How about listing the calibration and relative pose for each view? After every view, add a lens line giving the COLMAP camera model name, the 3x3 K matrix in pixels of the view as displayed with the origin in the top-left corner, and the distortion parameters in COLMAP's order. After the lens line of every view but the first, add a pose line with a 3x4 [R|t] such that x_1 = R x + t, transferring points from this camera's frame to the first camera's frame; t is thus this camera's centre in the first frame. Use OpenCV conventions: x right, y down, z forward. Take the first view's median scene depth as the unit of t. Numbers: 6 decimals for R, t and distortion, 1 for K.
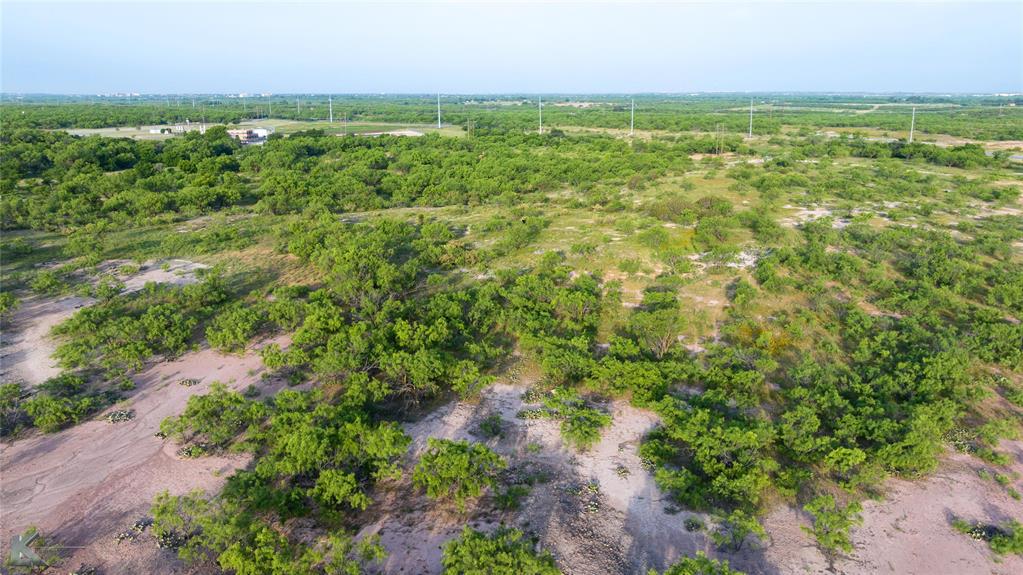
lens RADIAL K [[718.3, 0, 517.6], [0, 718.3, 286.6], [0, 0, 1]] dist [-0.034283, 0.028320]
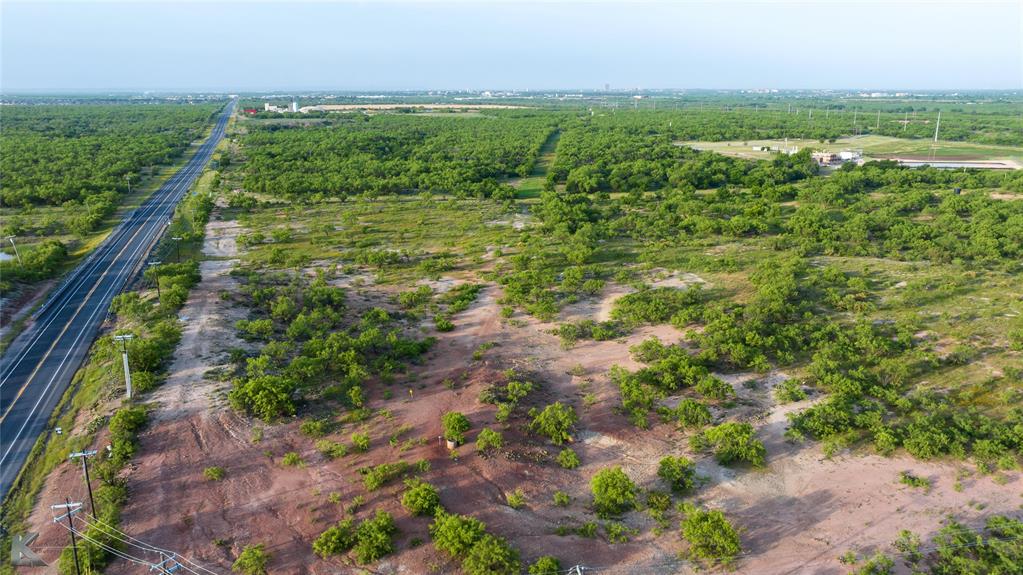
lens RADIAL K [[718.3, 0, 517.6], [0, 718.3, 286.6], [0, 0, 1]] dist [-0.034283, 0.028320]
pose [[0.689774, 0.179268, -0.701480, 0.680795], [-0.177526, 0.981163, 0.076180, -0.098017], [0.701923, 0.071984, 0.708606, -0.771575]]
